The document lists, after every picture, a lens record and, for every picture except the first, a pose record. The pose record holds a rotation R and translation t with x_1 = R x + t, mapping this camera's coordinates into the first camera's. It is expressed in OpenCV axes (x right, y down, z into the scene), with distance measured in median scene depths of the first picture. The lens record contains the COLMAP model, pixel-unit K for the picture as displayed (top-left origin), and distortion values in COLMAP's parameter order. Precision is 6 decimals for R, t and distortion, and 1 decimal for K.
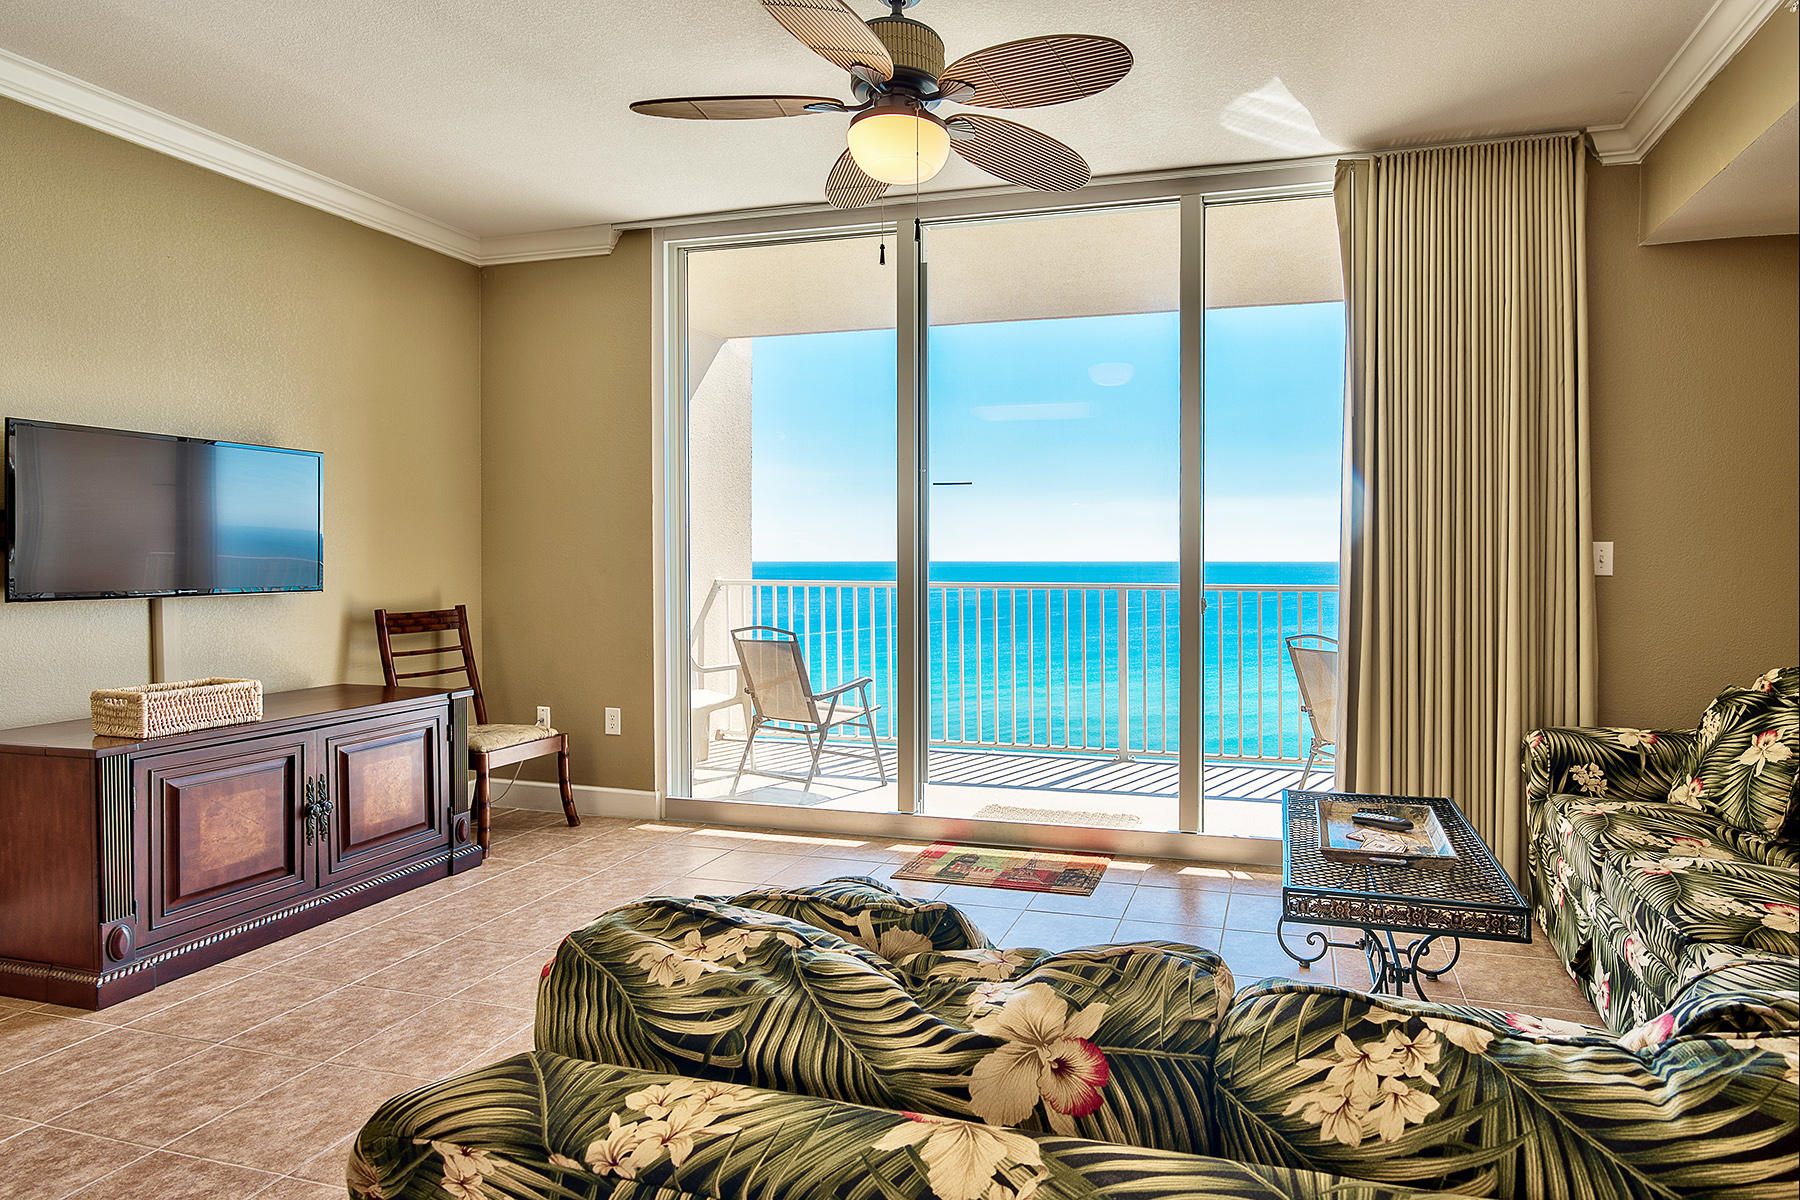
lens RADIAL K [[923.2, 0, 1066.0], [0, 923.2, 571.6], [0, 0, 1]] dist [-0.000352, -0.001286]
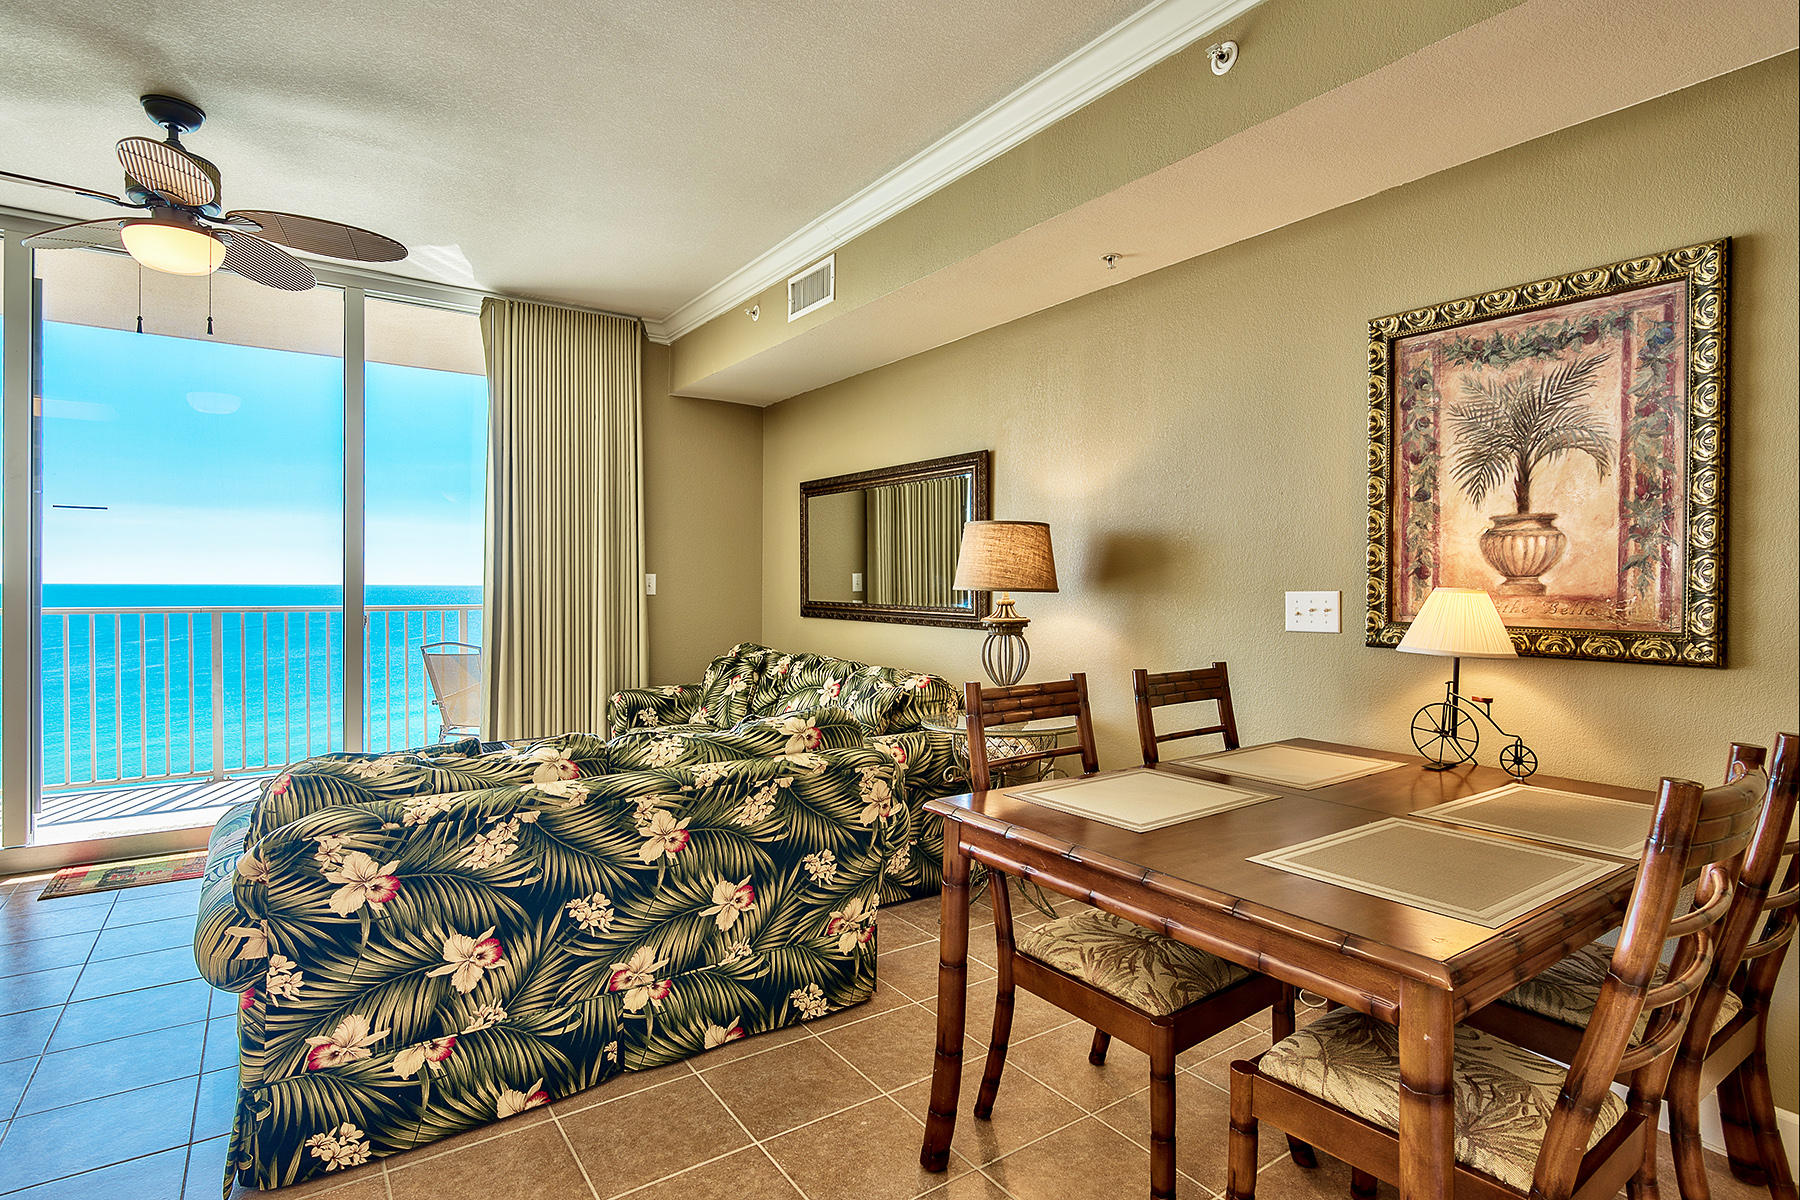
lens RADIAL K [[907.4, 0, 893.0], [0, 907.4, 588.4], [0, 0, 1]] dist [-0.001536, -0.000442]
pose [[0.661092, -0.000478, 0.750305, -0.314775], [0.005632, 0.999975, -0.004324, 0.002255], [-0.750284, 0.007084, 0.661078, -0.351711]]
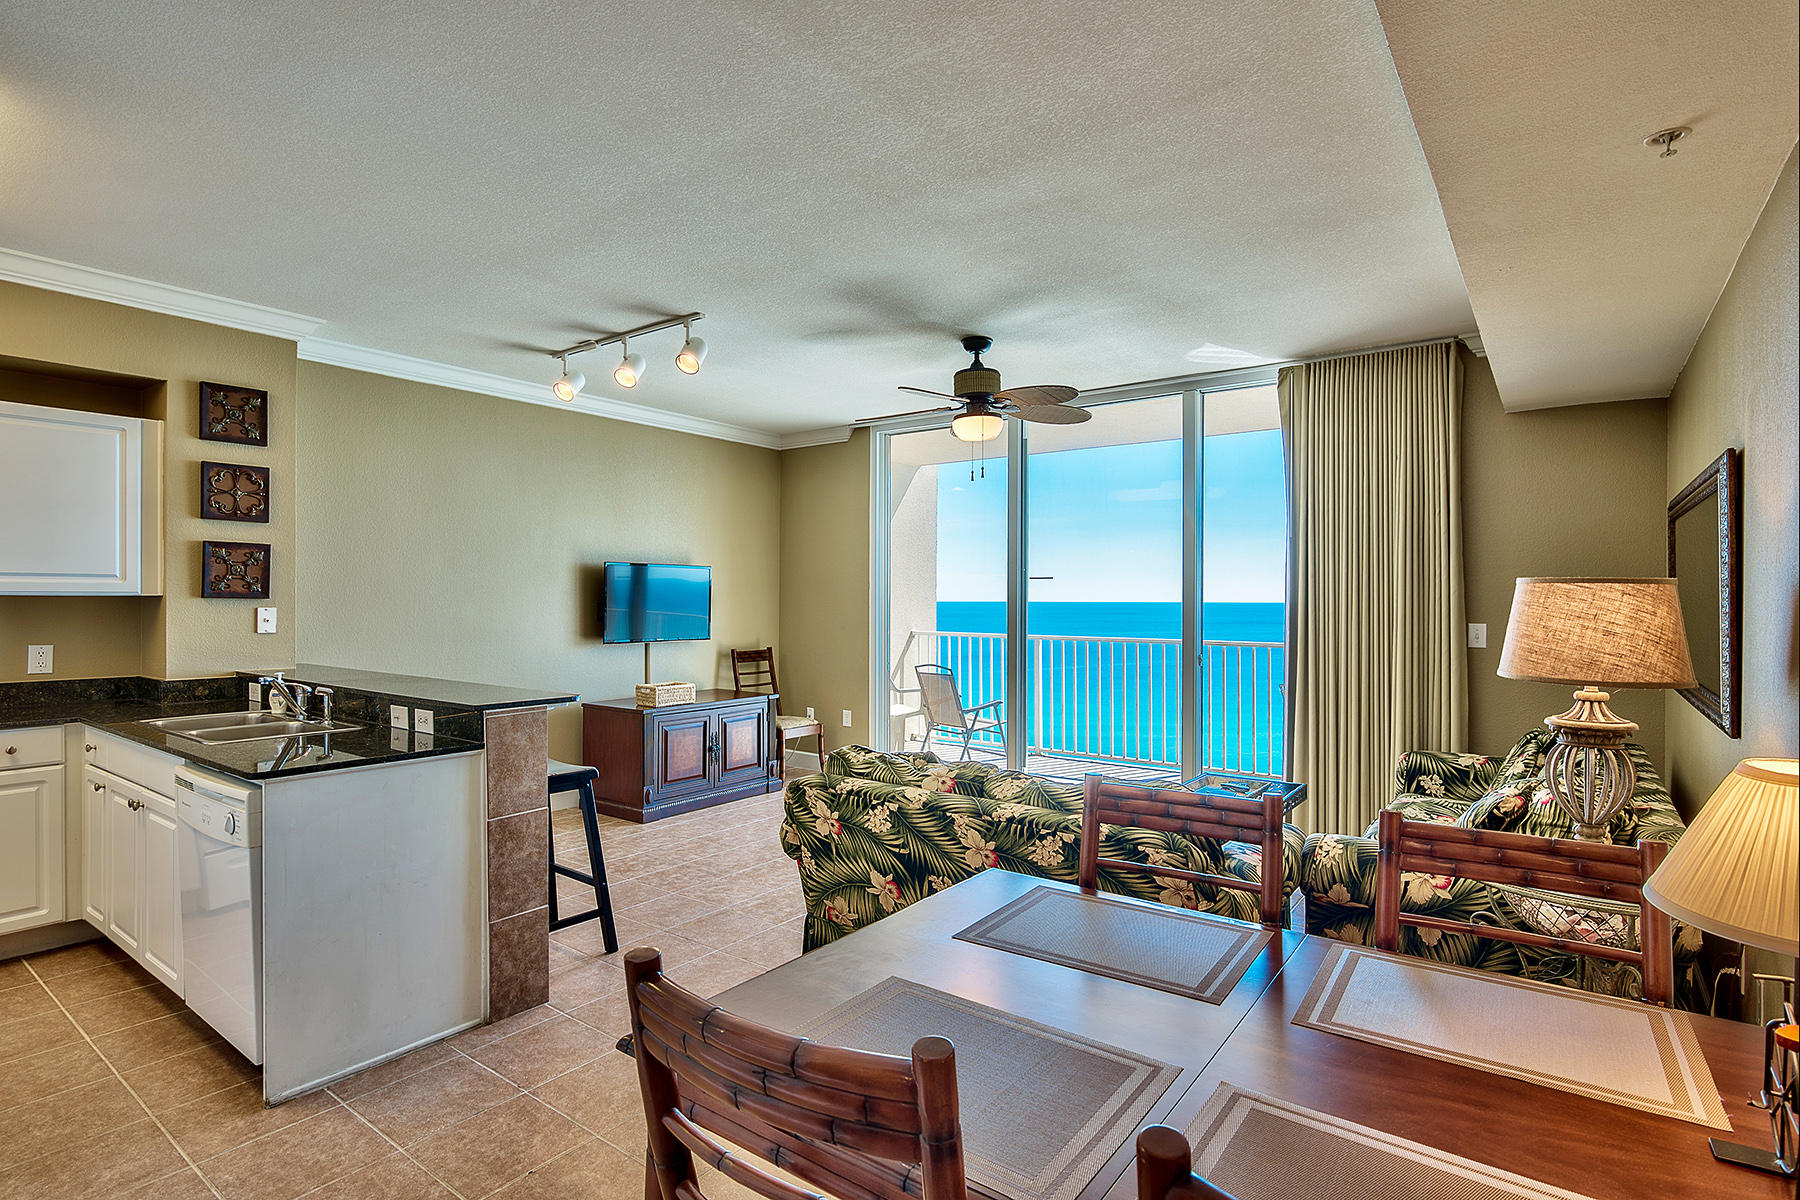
lens RADIAL K [[901.8, 0, 900.0], [0, 901.8, 600.0], [0, 0, 1]] dist [0.003577, 0.000410]
pose [[0.919999, 0.002938, -0.391909, 0.297725], [-0.007890, 0.999908, -0.011024, -0.044358], [0.391840, 0.013234, 0.919938, -0.587740]]
